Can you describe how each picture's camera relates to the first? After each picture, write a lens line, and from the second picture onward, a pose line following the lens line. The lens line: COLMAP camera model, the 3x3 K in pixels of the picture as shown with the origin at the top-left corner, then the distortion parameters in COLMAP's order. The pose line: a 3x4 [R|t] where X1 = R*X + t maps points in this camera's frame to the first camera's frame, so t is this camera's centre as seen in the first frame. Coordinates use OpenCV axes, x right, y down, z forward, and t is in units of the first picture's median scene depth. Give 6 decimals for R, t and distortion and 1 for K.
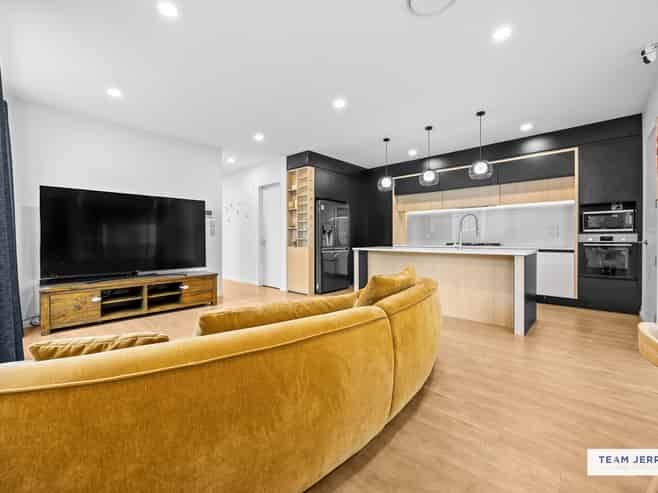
lens RADIAL K [[284.7, 0, 332.1], [0, 284.7, 241.2], [0, 0, 1]] dist [-0.019461, -0.000018]
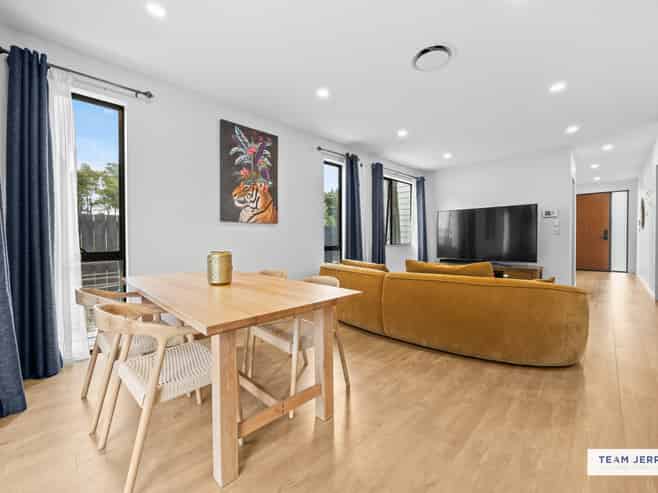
lens RADIAL K [[284.6, 0, 329.4], [0, 284.6, 244.4], [0, 0, 1]] dist [0.002929, -0.000012]
pose [[-0.038088, 0.014808, -0.999165, 1.800535], [-0.003382, 0.999883, 0.014948, 0.010464], [0.999269, 0.003948, -0.038033, 0.586279]]
